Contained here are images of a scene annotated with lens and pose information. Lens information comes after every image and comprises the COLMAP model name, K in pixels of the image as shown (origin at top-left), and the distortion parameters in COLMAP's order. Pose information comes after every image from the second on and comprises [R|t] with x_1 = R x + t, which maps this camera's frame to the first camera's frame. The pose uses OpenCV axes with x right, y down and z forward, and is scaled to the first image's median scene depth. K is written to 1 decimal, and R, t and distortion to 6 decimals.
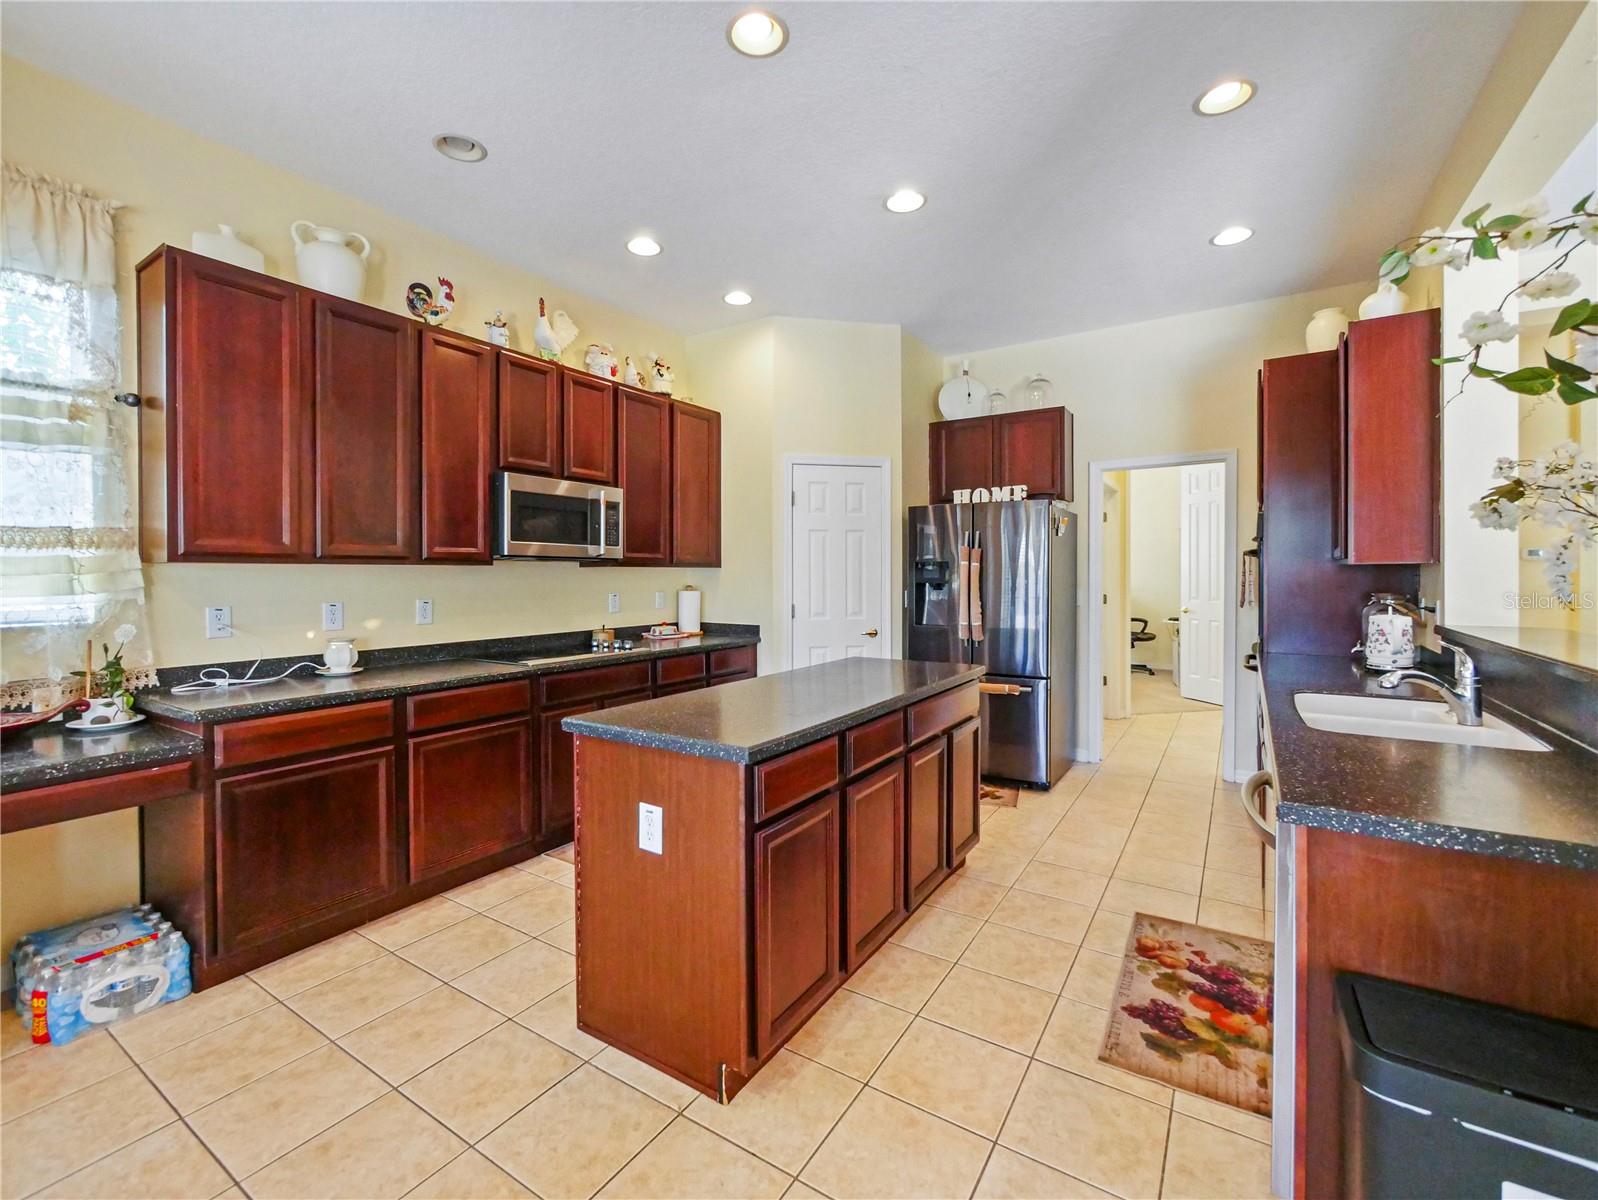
lens RADIAL K [[694.2, 0, 796.6], [0, 694.2, 585.0], [0, 0, 1]] dist [-0.004298, -0.000774]
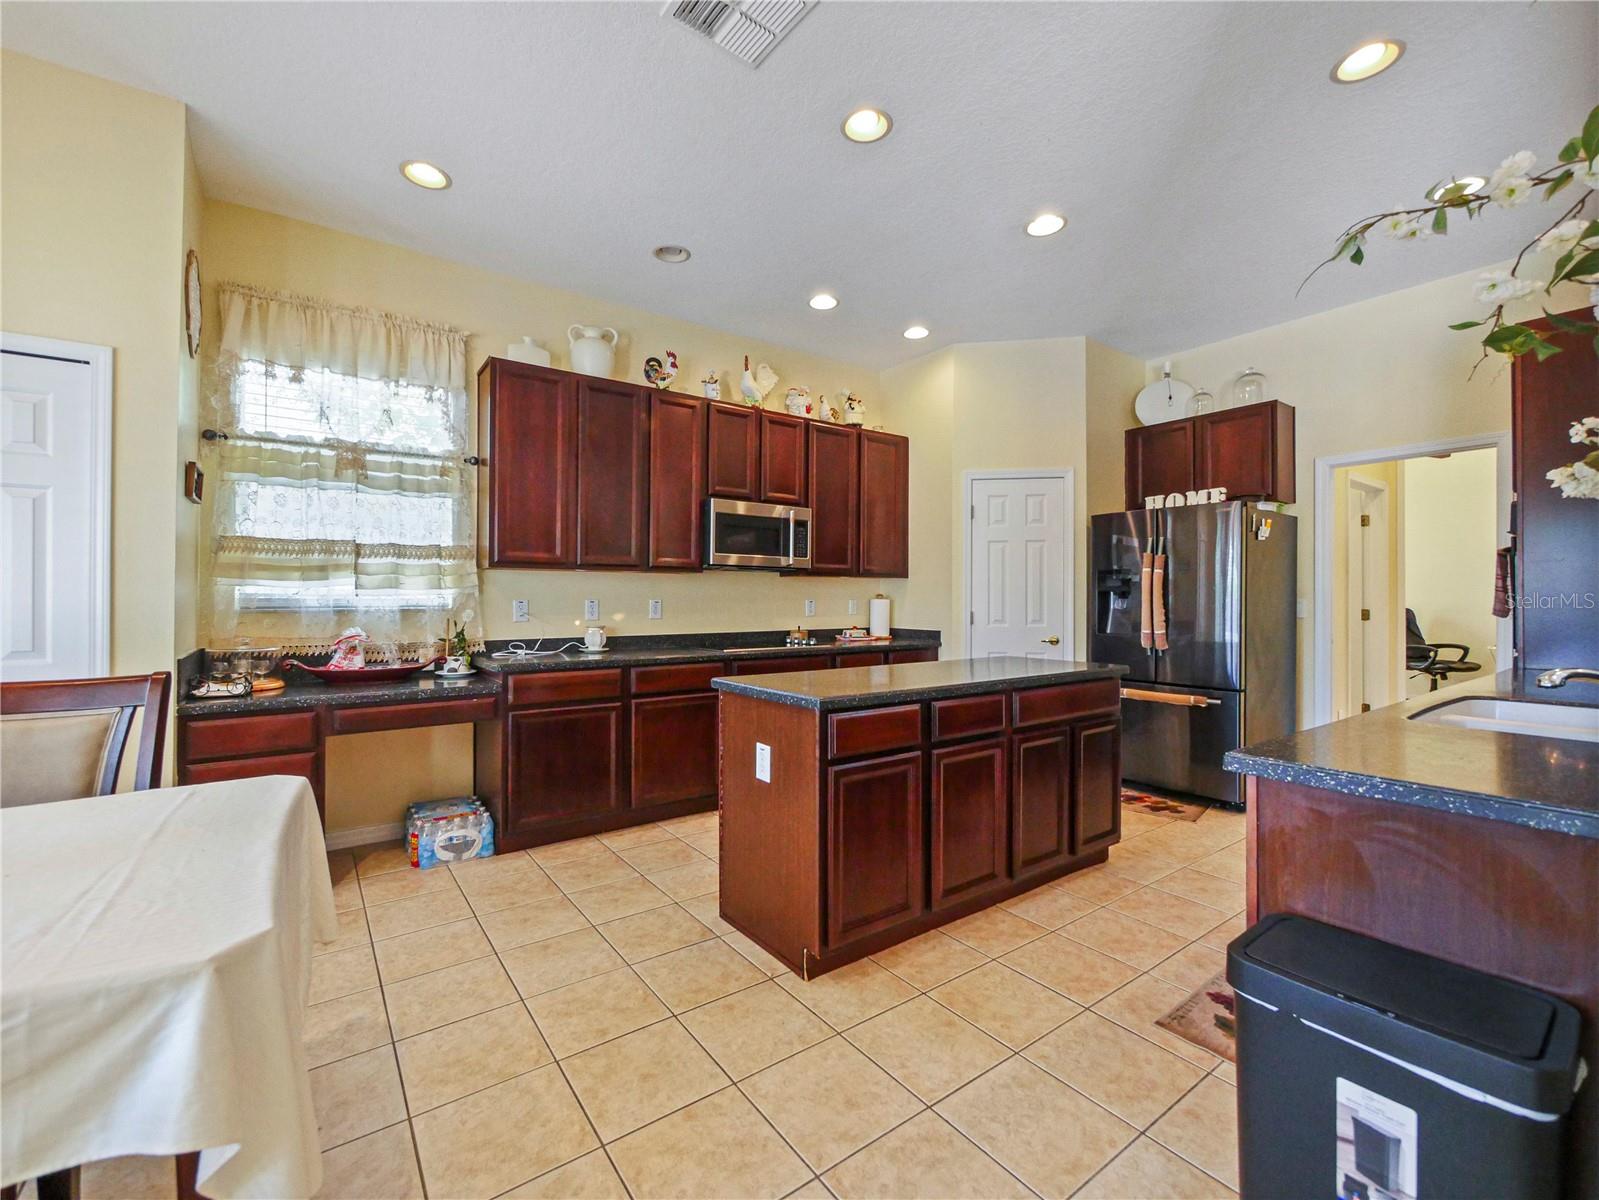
lens RADIAL K [[691.3, 0, 808.1], [0, 691.3, 600.2], [0, 0, 1]] dist [-0.007451, -0.000720]
pose [[0.933912, 0.002229, -0.357496, 0.245957], [-0.007969, 0.999862, -0.014583, 0.049724], [0.357414, 0.016468, 0.933801, -0.133945]]
